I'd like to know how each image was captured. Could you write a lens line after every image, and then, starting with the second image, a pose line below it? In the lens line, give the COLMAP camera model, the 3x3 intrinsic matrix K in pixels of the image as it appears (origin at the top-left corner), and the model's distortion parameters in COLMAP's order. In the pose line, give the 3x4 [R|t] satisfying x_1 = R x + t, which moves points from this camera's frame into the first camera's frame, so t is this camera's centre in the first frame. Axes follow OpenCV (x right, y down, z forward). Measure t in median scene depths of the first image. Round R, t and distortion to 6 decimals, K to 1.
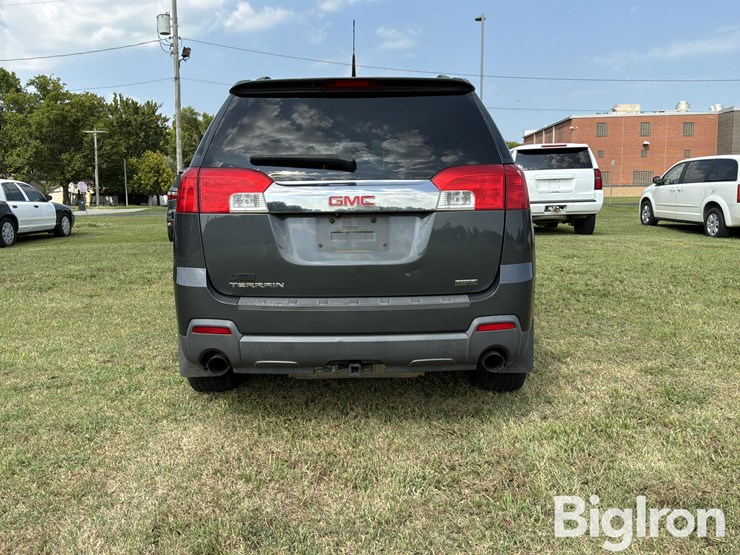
lens RADIAL K [[636.0, 0, 371.1], [0, 636.0, 267.6], [0, 0, 1]] dist [0.053014, -0.134879]
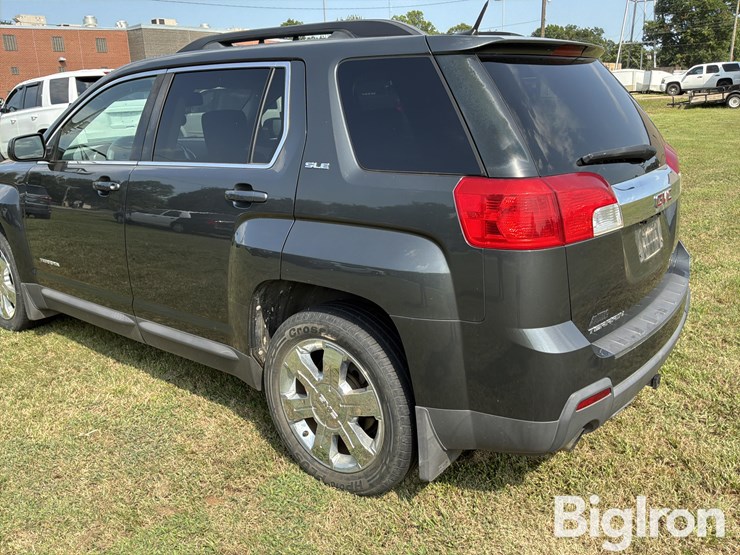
lens RADIAL K [[627.7, 0, 373.0], [0, 627.7, 280.6], [0, 0, 1]] dist [0.050680, -0.130733]
pose [[0.627226, -0.230452, 0.743962, -0.048197], [0.116426, 0.972232, 0.203004, -0.010950], [-0.770086, -0.040713, 0.636639, 0.038190]]
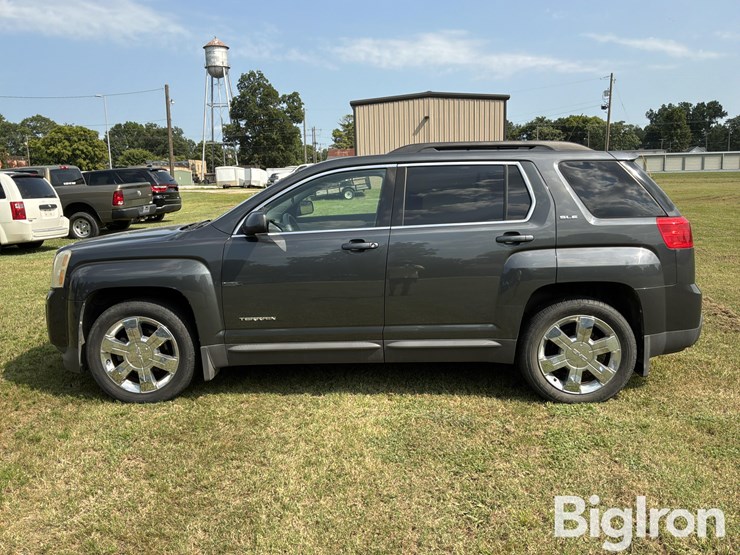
lens RADIAL K [[652.1, 0, 372.6], [0, 652.1, 260.5], [0, 0, 1]] dist [0.006860, -0.153885]
pose [[0.024171, -0.115069, 0.993063, -0.096091], [0.130037, 0.985276, 0.111001, -0.016932], [-0.991214, 0.126452, 0.038778, 0.087777]]
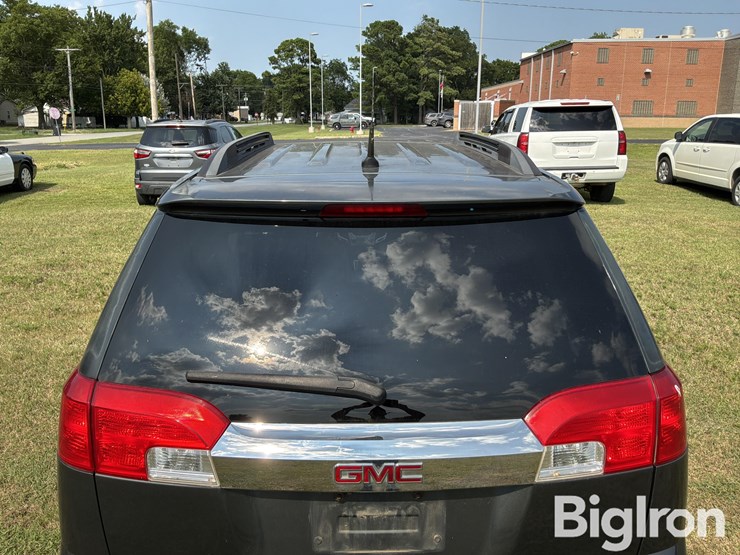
lens RADIAL K [[639.4, 0, 370.0], [0, 639.4, 277.5], [0, 0, 1]] dist [-0.019633, -0.012578]
pose [[0.999785, 0.005140, 0.020088, -0.002570], [-0.007878, 0.990304, 0.138696, -0.017293], [-0.019180, -0.138824, 0.990131, 0.025507]]
